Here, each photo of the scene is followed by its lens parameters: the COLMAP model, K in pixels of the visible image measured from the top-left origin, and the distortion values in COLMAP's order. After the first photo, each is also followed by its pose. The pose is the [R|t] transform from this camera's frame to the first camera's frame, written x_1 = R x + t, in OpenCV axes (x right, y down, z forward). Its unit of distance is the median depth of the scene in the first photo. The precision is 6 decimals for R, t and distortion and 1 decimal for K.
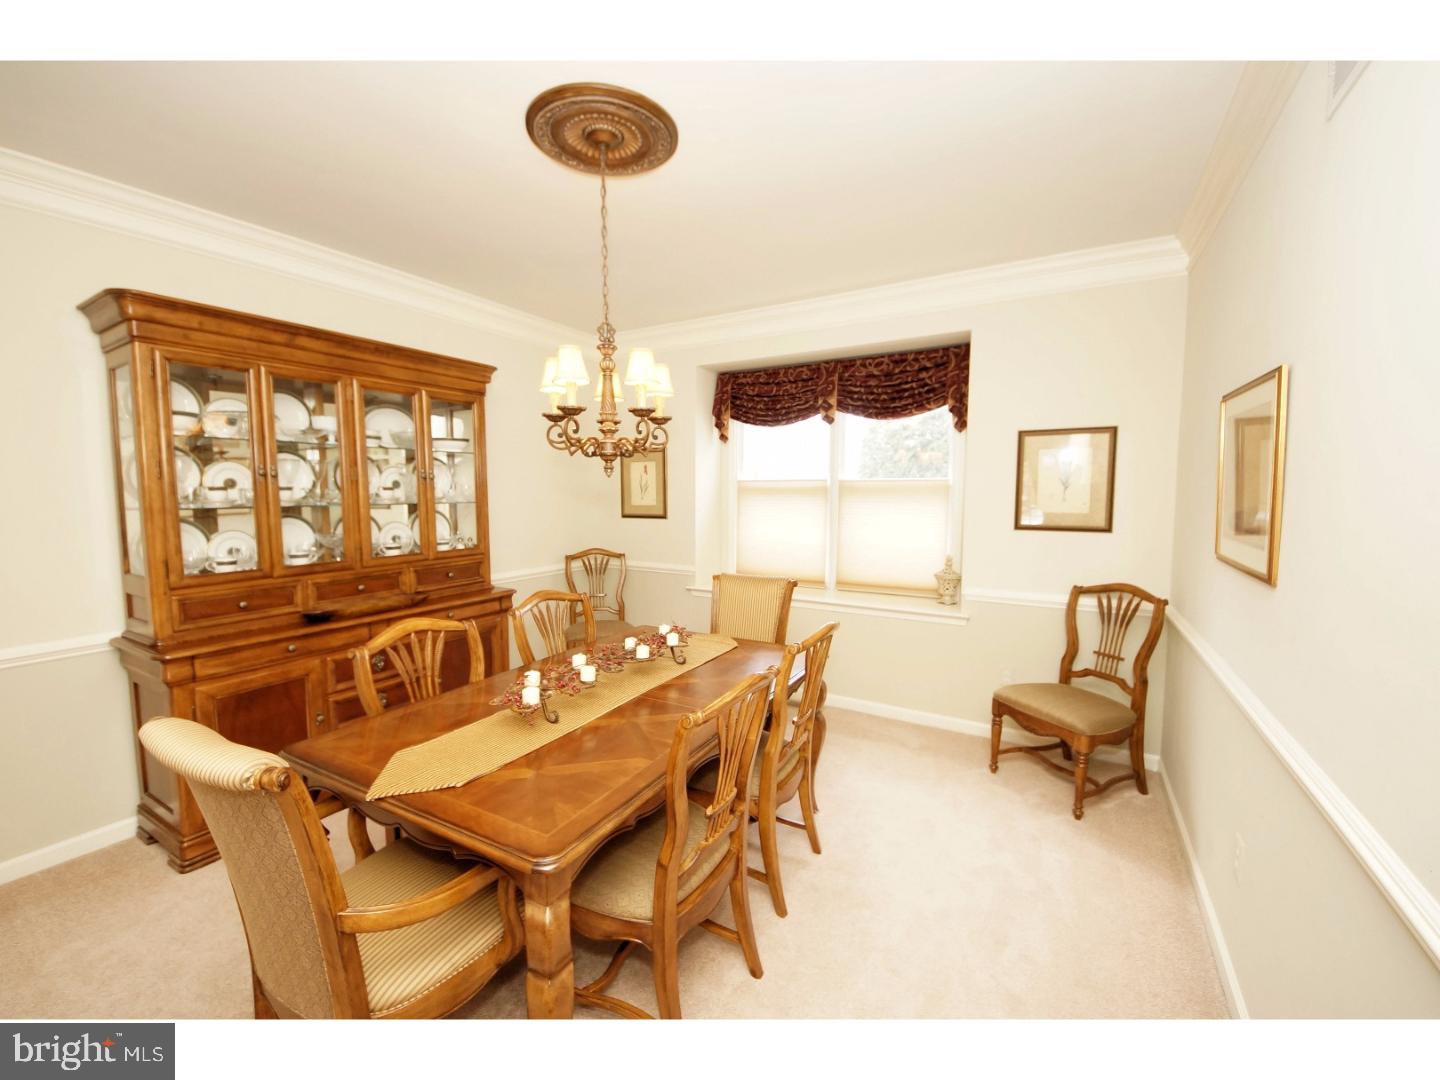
lens RADIAL K [[572.3, 0, 716.6], [0, 572.3, 535.1], [0, 0, 1]] dist [0.002394, -0.016454]
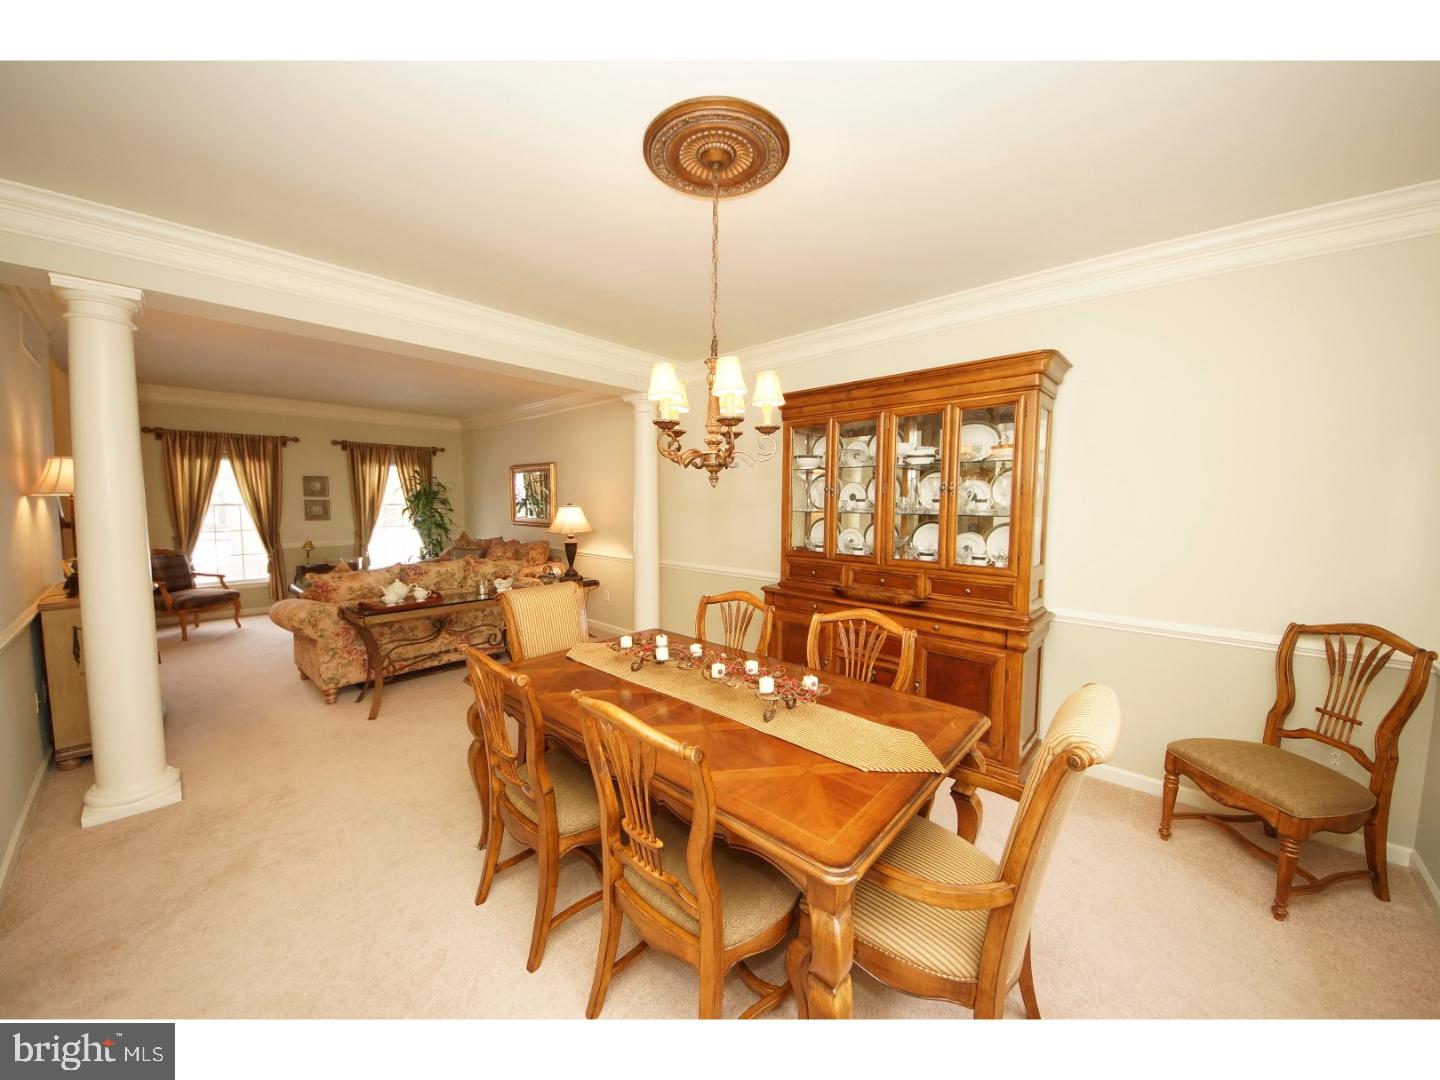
lens RADIAL K [[497.0, 0, 713.7], [0, 497.0, 536.7], [0, 0, 1]] dist [-0.001076, -0.015652]
pose [[-0.207985, 0.069740, -0.975643, 0.540276], [-0.085681, 0.992322, 0.089198, -0.073756], [0.974372, 0.102146, -0.200413, 0.937207]]
